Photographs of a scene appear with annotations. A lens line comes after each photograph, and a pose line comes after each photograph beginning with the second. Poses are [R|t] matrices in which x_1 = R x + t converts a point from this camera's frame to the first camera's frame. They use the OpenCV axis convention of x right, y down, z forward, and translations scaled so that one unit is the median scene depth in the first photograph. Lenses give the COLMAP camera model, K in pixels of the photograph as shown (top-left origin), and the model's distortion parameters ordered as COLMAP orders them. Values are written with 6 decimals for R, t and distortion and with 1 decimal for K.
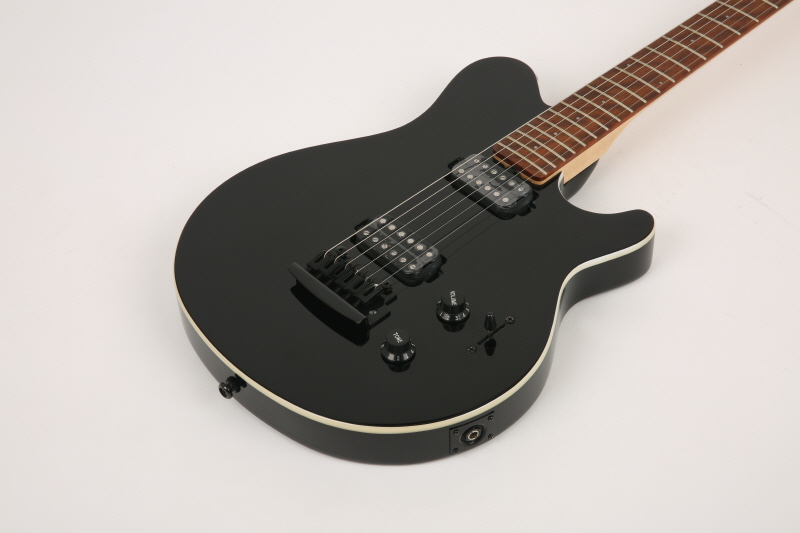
lens RADIAL K [[1579.8, 0, 398.7], [0, 1579.8, 265.5], [0, 0, 1]] dist [0.210009, 0.000000]
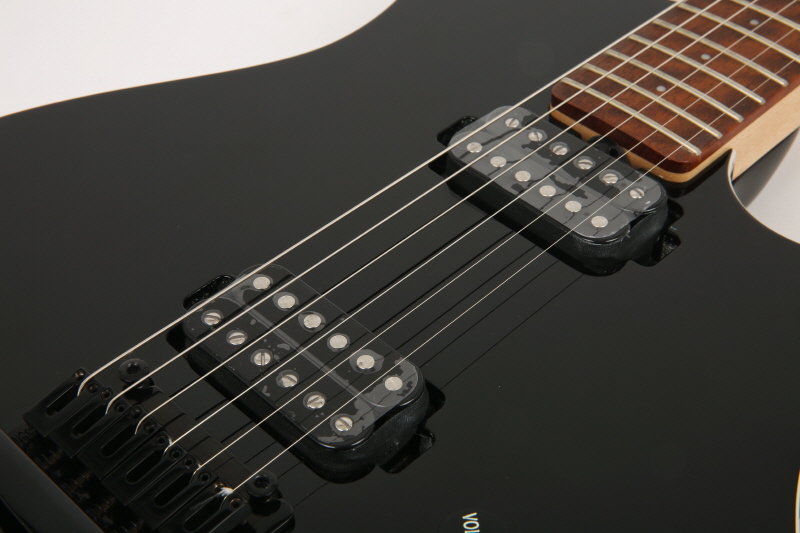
lens RADIAL K [[1338.3, 0, 399.4], [0, 1338.3, 272.2], [0, 0, 1]] dist [0.042176, 0.000000]
pose [[0.999474, -0.005730, 0.031910, 0.011533], [0.006108, 0.999912, -0.011747, -0.027101], [-0.031840, 0.011936, 0.999422, 0.705760]]
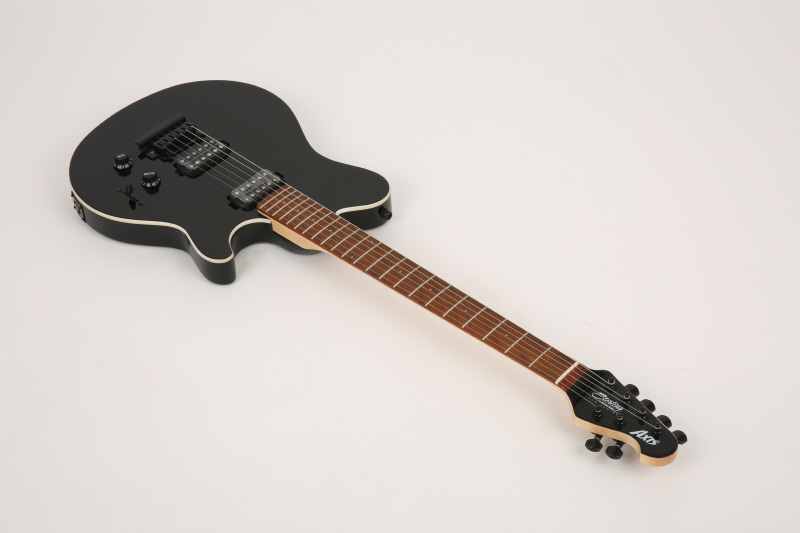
lens RADIAL K [[1338.3, 0, 405.3], [0, 1338.3, 265.6], [0, 0, 1]] dist [0.042176, 0.000000]
pose [[0.096083, 0.705957, -0.701707, 1.102583], [-0.701970, 0.547864, 0.455063, -0.748299], [0.705695, 0.448854, 0.548201, 0.421417]]
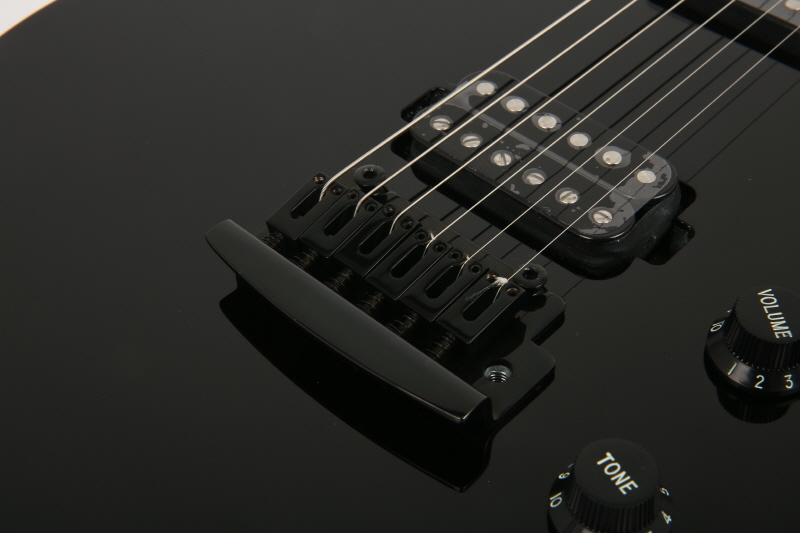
lens RADIAL K [[1338.3, 0, 401.7], [0, 1338.3, 261.5], [0, 0, 1]] dist [0.042176, 0.000000]
pose [[0.997847, -0.044474, 0.048209, -0.043854], [0.043891, 0.998951, 0.013093, 0.004396], [-0.048741, -0.010949, 0.998751, 0.720587]]
